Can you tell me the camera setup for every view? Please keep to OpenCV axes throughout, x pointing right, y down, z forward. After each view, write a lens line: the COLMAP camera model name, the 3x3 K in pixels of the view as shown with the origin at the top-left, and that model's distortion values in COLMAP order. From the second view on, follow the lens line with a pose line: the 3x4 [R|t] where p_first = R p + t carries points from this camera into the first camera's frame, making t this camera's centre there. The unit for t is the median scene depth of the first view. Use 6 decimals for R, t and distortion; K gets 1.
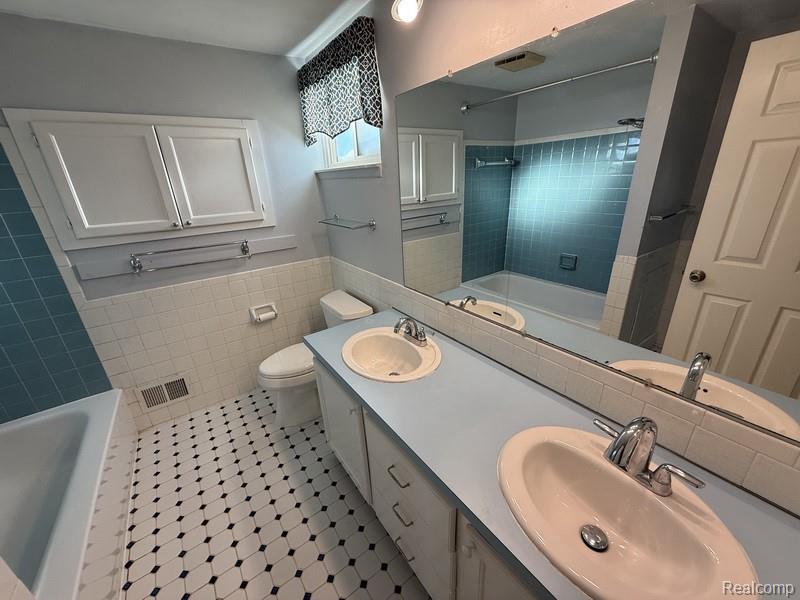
lens RADIAL K [[317.1, 0, 399.3], [0, 317.1, 301.4], [0, 0, 1]] dist [0.000478, -0.000287]
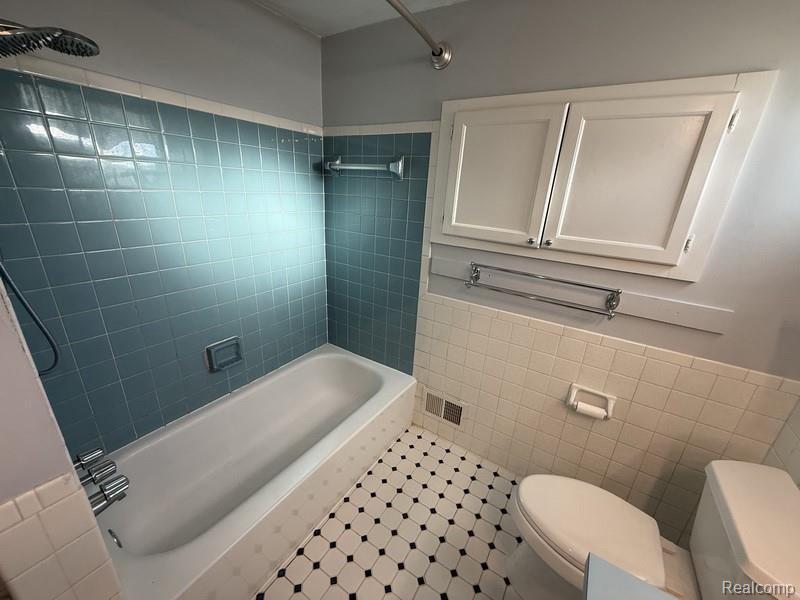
lens RADIAL K [[317.1, 0, 399.3], [0, 317.1, 301.4], [0, 0, 1]] dist [0.000478, -0.000287]
pose [[0.370713, 0.376720, -0.848914, -0.134954], [-0.405956, 0.887827, 0.216711, -0.144474], [0.835327, 0.264284, 0.482060, 0.404281]]
